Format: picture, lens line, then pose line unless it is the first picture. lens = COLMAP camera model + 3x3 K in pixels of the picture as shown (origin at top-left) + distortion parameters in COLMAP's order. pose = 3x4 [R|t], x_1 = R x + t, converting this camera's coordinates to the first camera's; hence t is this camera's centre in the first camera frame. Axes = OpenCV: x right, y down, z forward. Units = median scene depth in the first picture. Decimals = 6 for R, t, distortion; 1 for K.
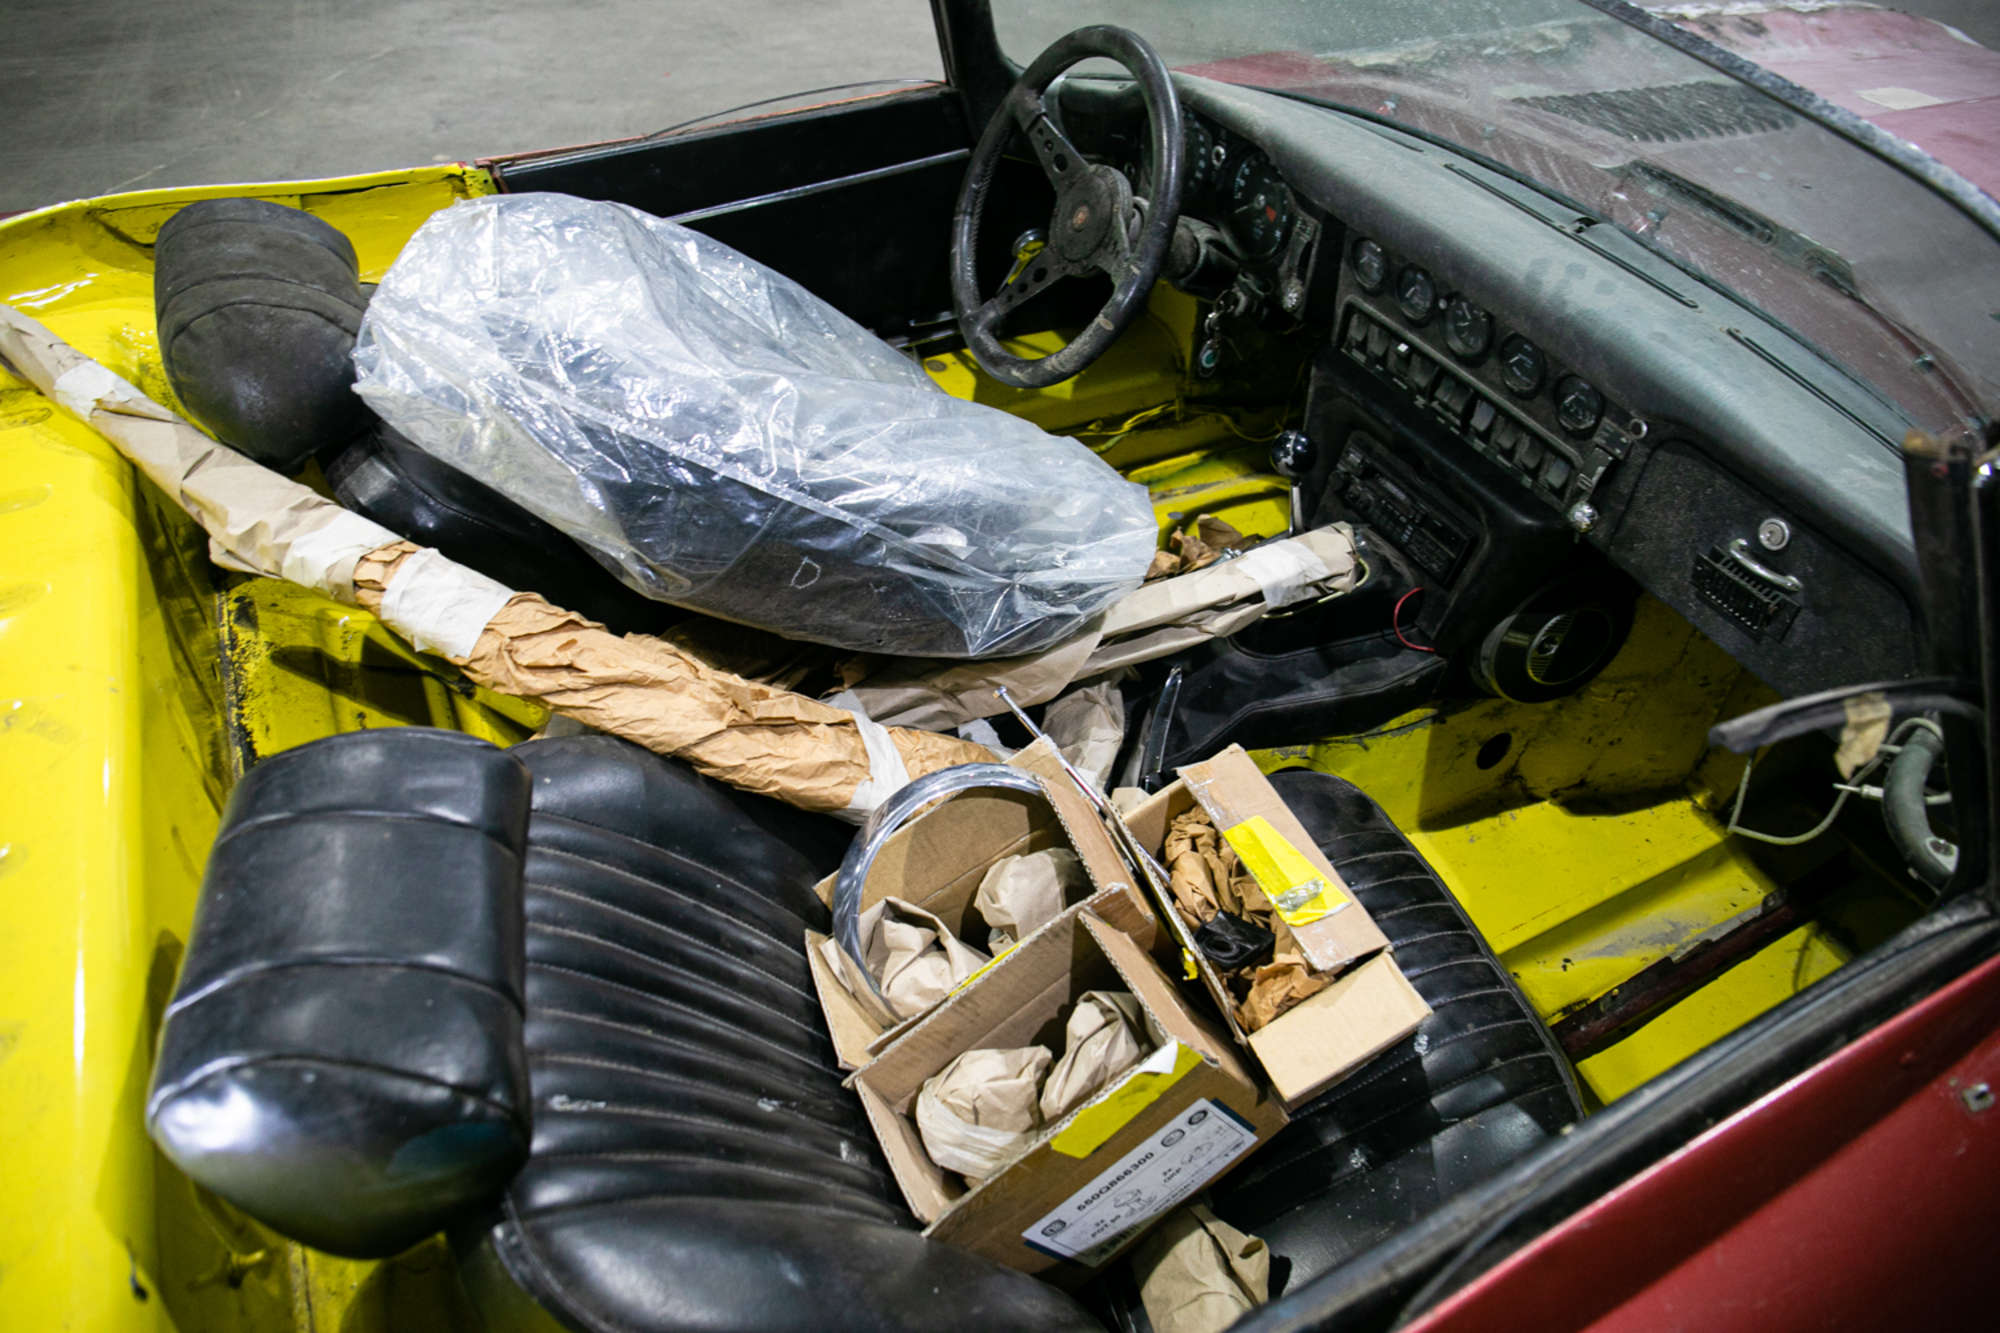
lens RADIAL K [[1356.5, 0, 1000.0], [0, 1356.5, 666.5], [0, 0, 1]] dist [-0.072705, -0.000205]
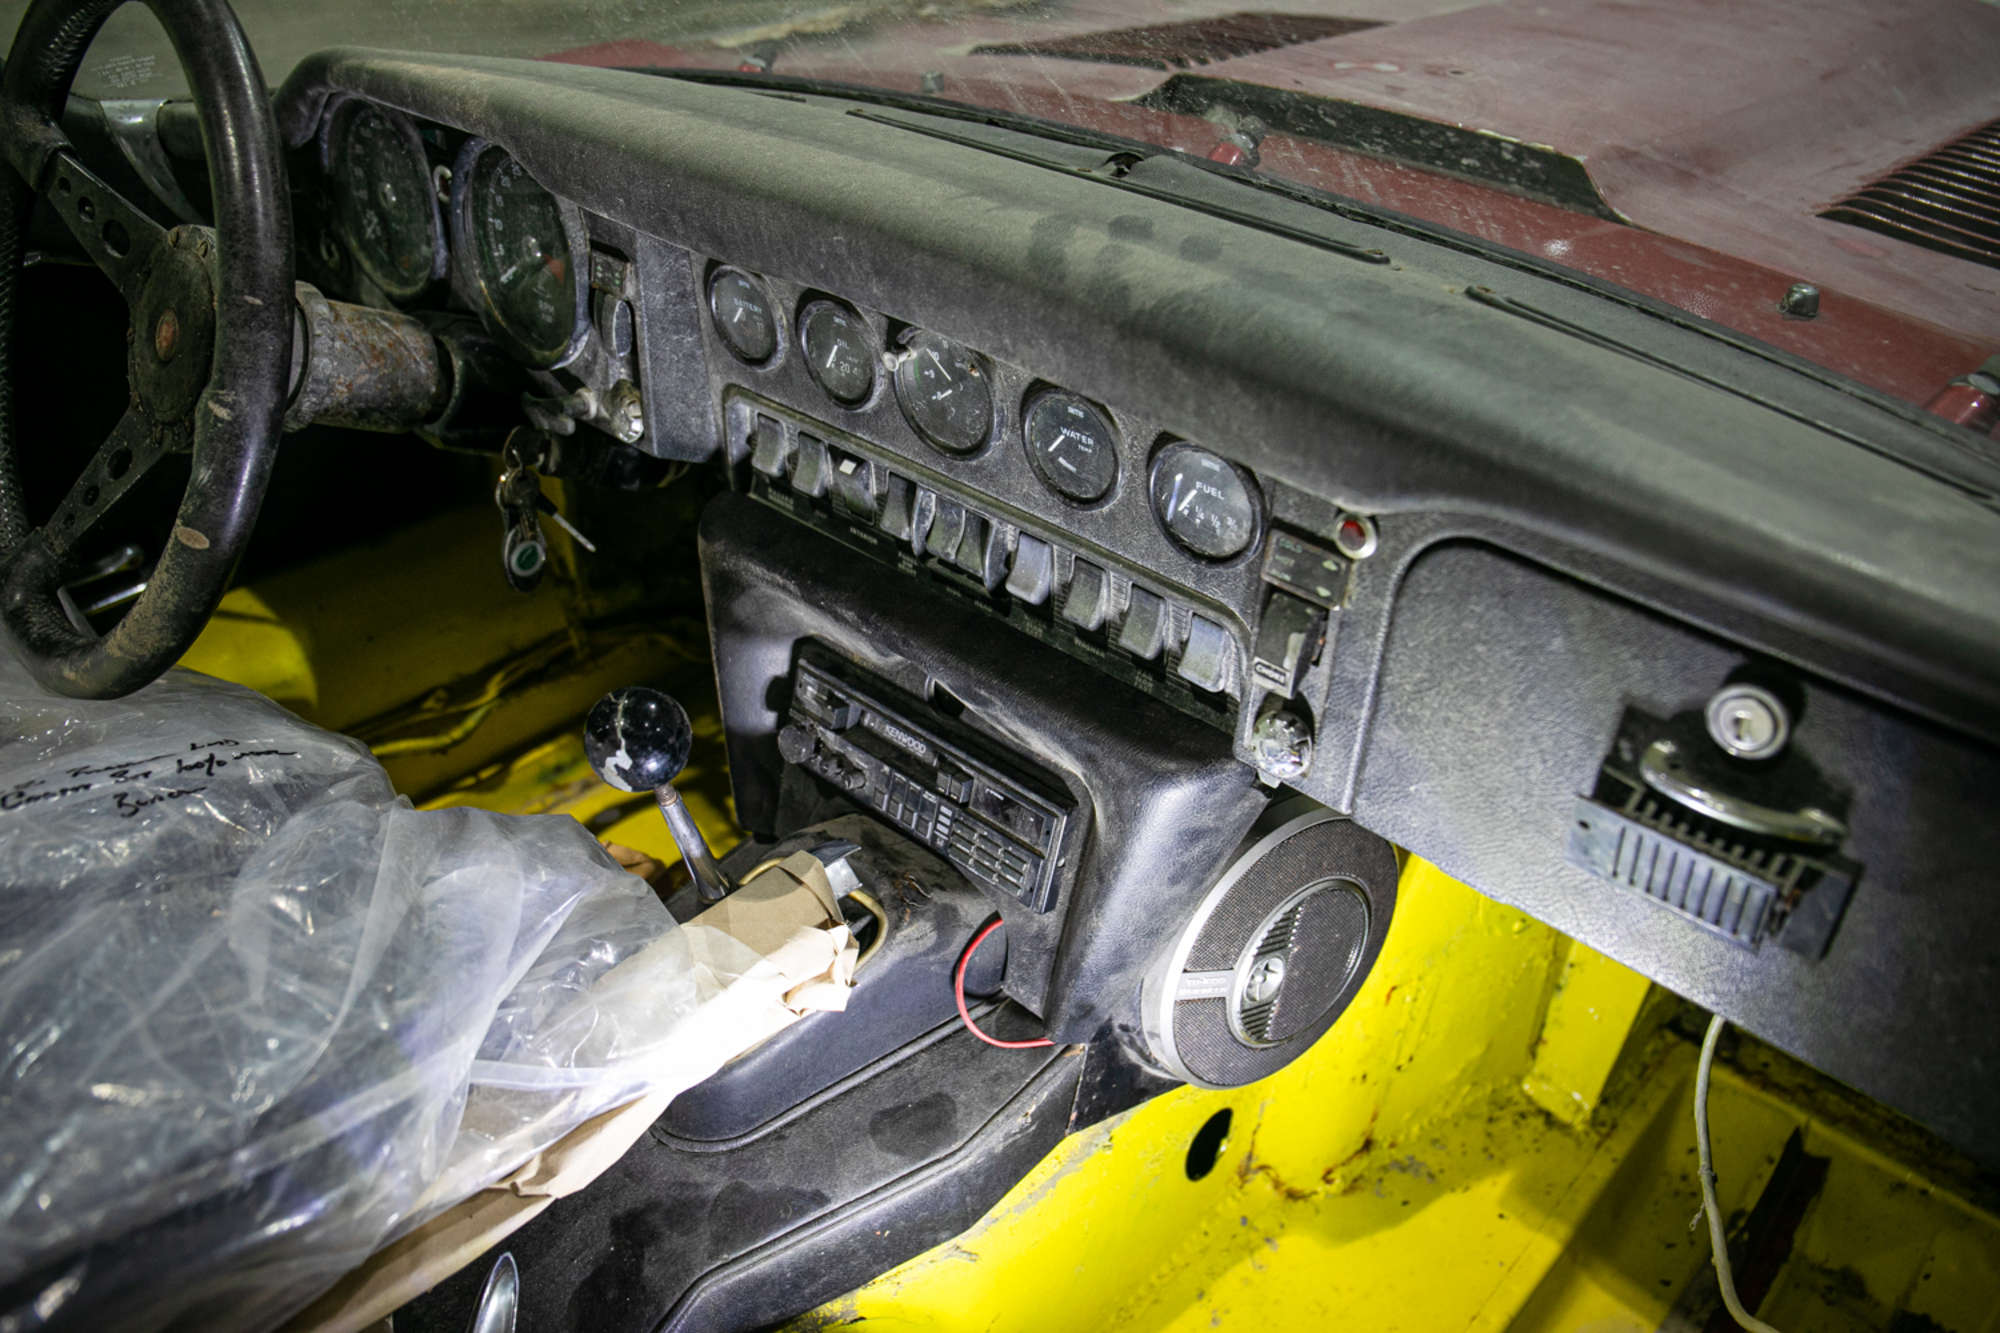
lens RADIAL K [[1617.3, 0, 1000.0], [0, 1617.3, 666.5], [0, 0, 1]] dist [0.000490, -0.000654]
pose [[0.940594, -0.209529, 0.267170, 0.167088], [0.245729, 0.963100, -0.109798, -0.080941], [-0.234306, 0.168927, 0.957374, 0.397643]]
